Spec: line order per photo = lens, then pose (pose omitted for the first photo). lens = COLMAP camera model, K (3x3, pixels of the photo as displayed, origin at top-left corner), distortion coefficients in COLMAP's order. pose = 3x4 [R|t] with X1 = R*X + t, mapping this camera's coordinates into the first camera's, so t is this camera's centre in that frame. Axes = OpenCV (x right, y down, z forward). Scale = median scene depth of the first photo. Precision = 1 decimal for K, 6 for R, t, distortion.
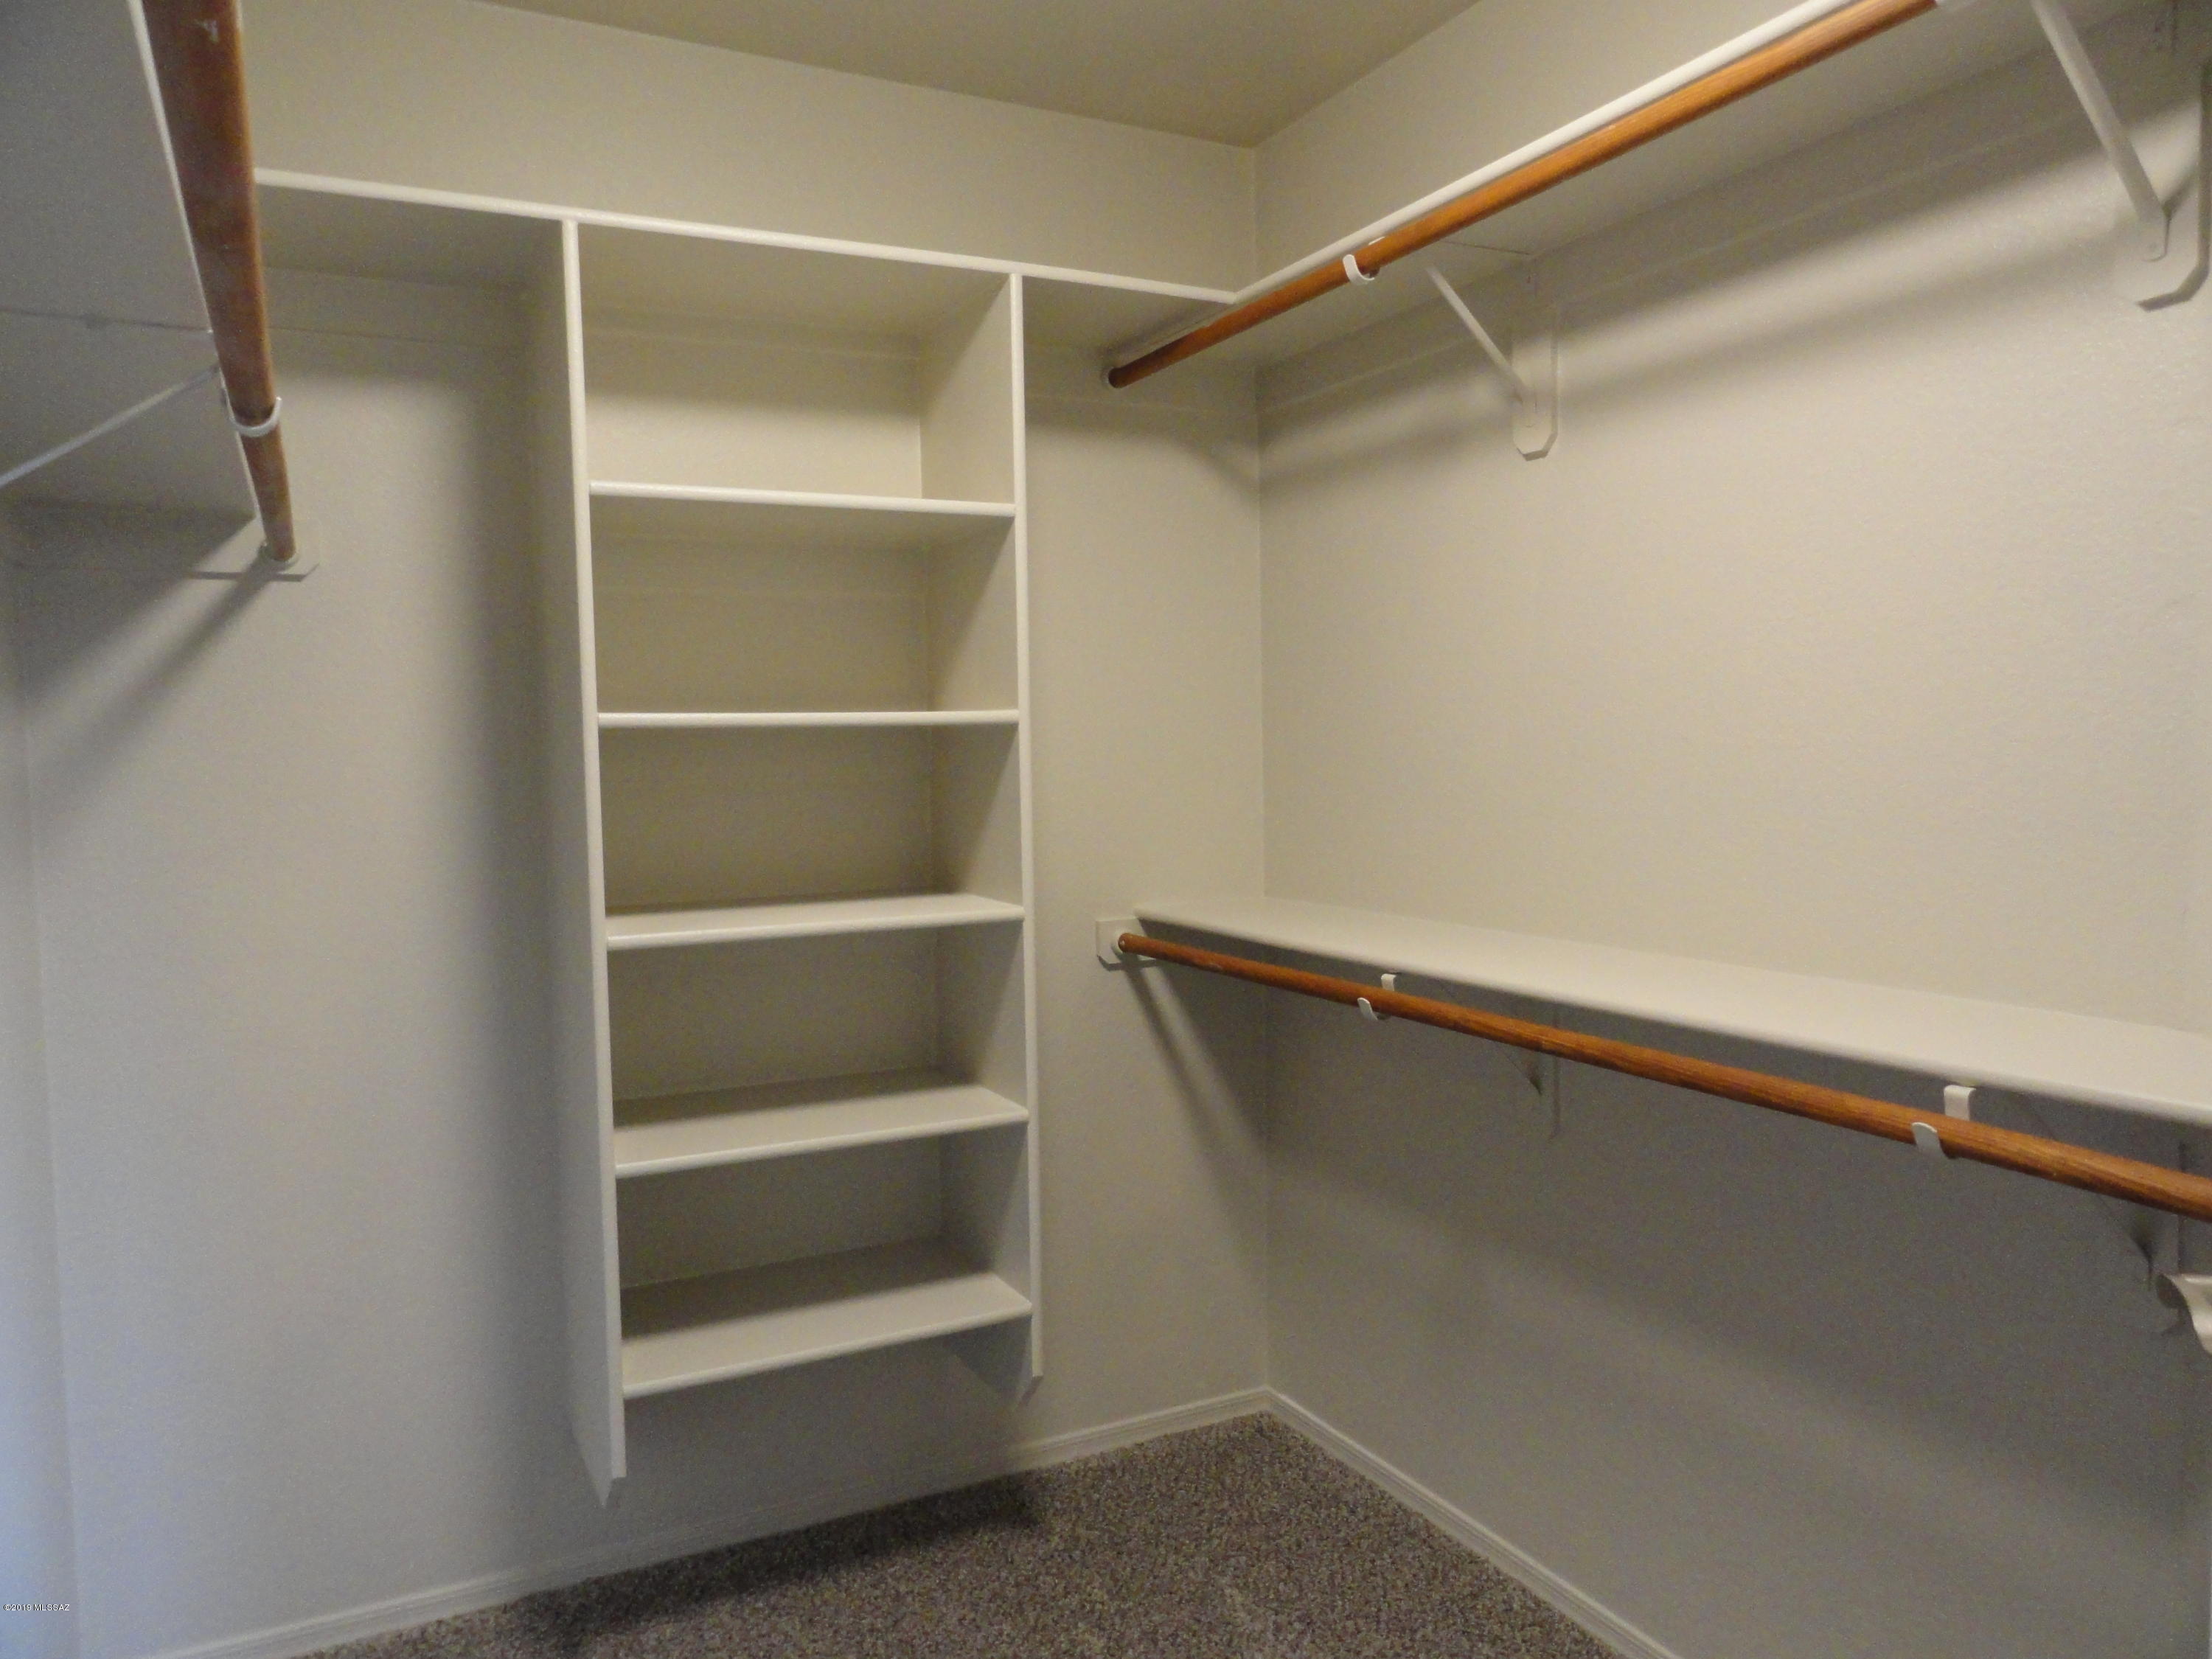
lens RADIAL K [[1544.1, 0, 1110.2], [0, 1544.1, 831.2], [0, 0, 1]] dist [-0.010625, 0.007530]
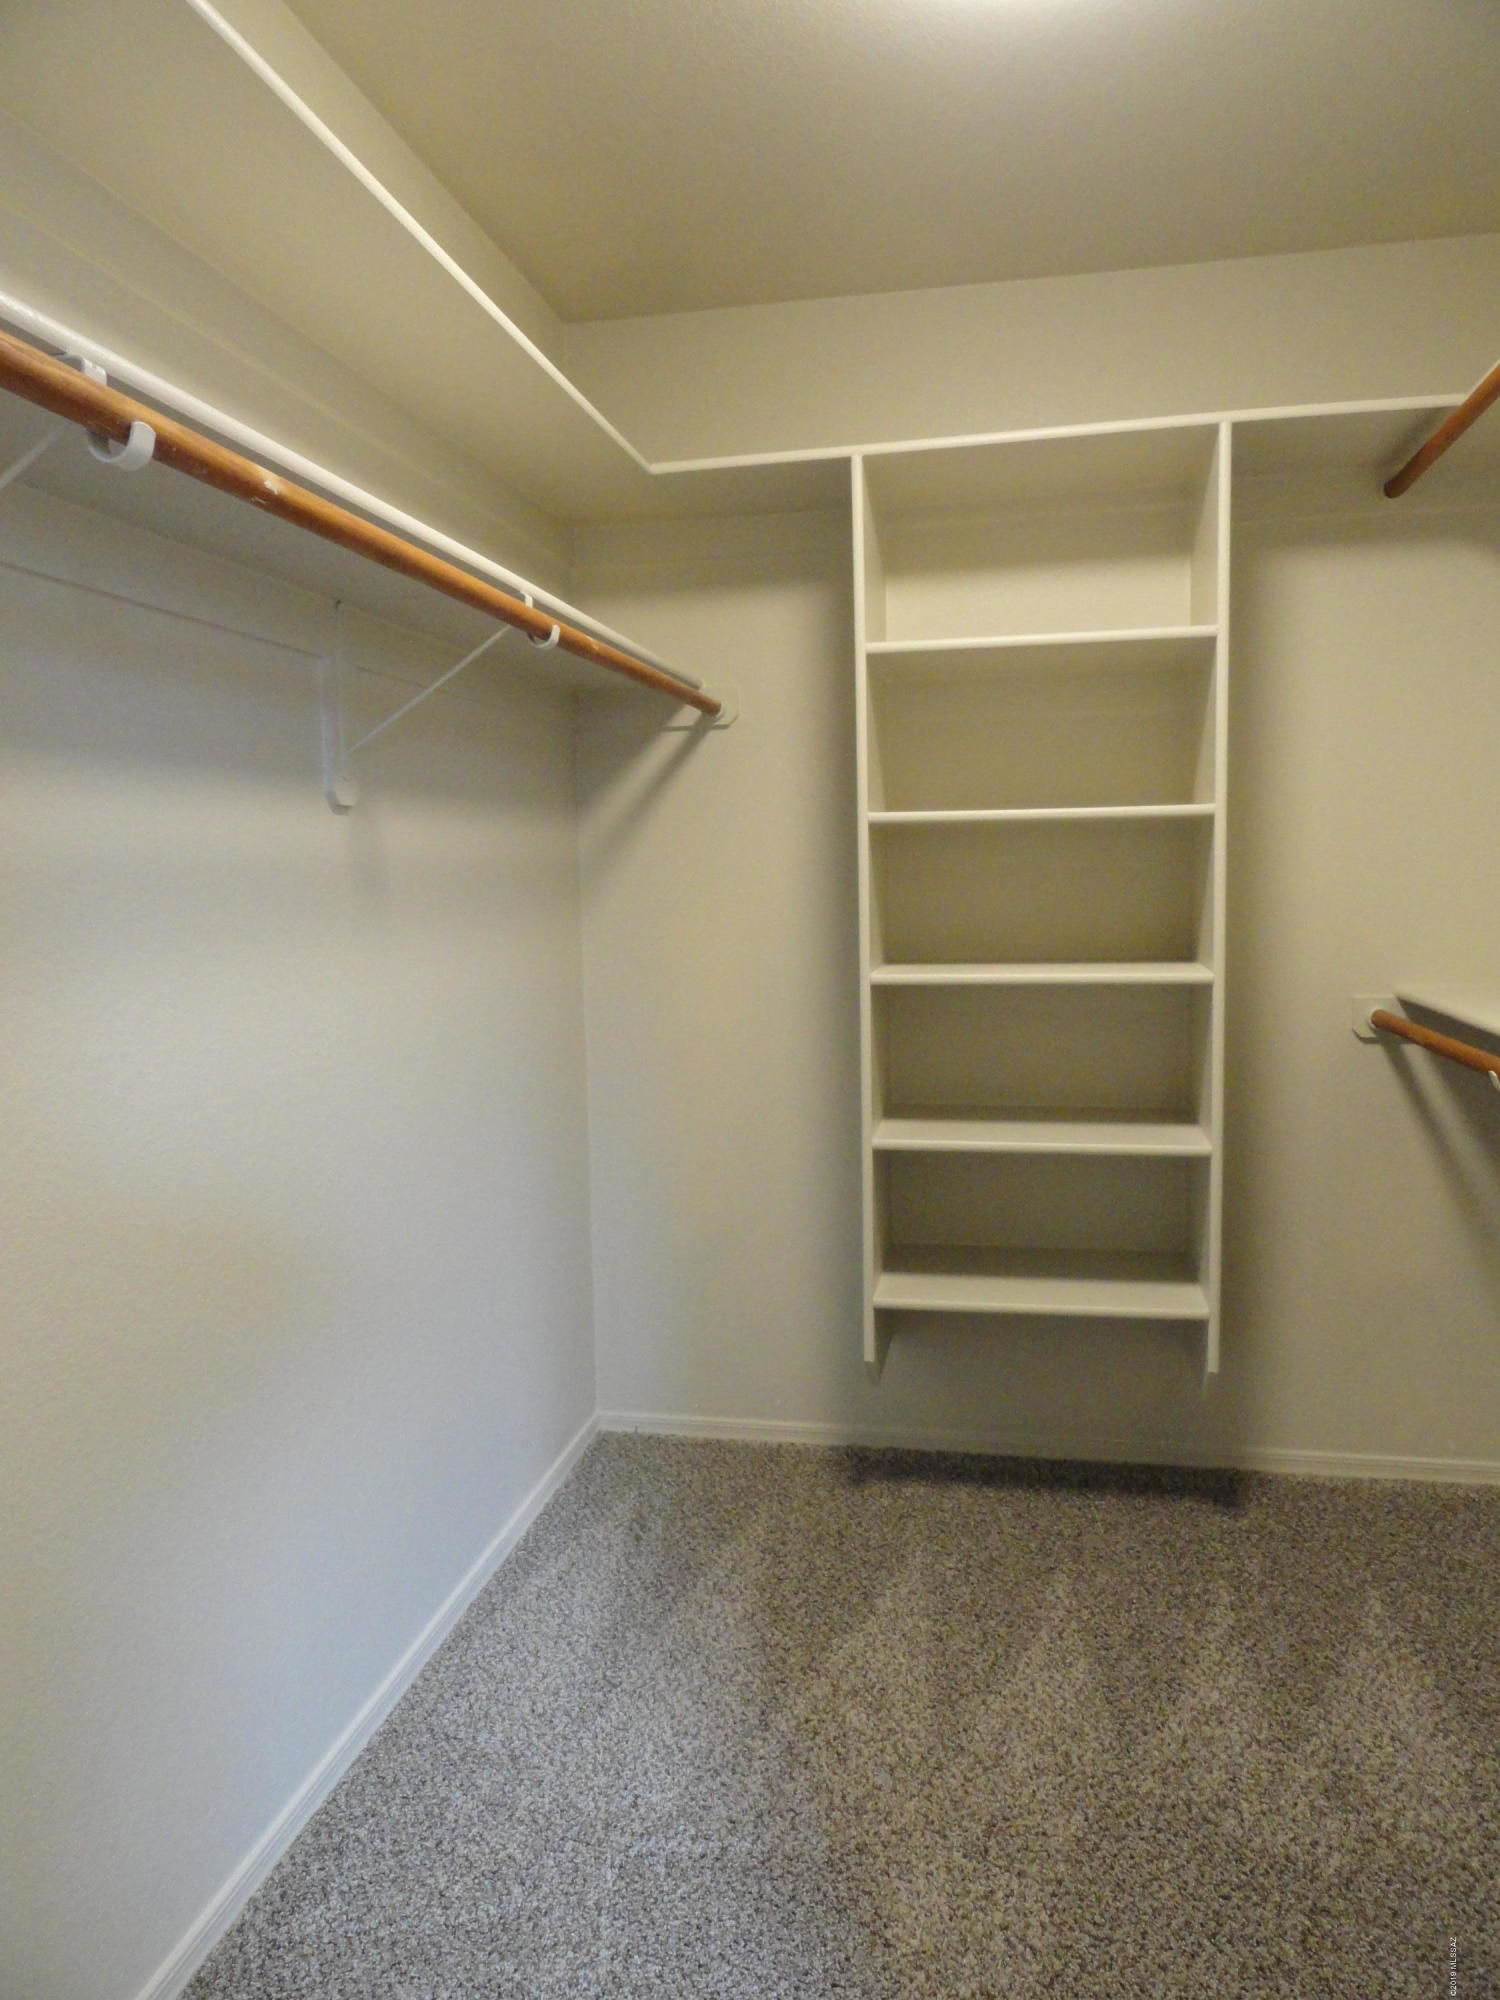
lens RADIAL K [[1396.1, 0, 733.0], [0, 1396.1, 1003.3], [0, 0, 1]] dist [-0.010625, 0.007530]
pose [[0.780069, 0.062336, -0.622581, 0.312267], [-0.030296, 0.997621, 0.061927, 0.017286], [0.624960, -0.029445, 0.780101, -0.051132]]
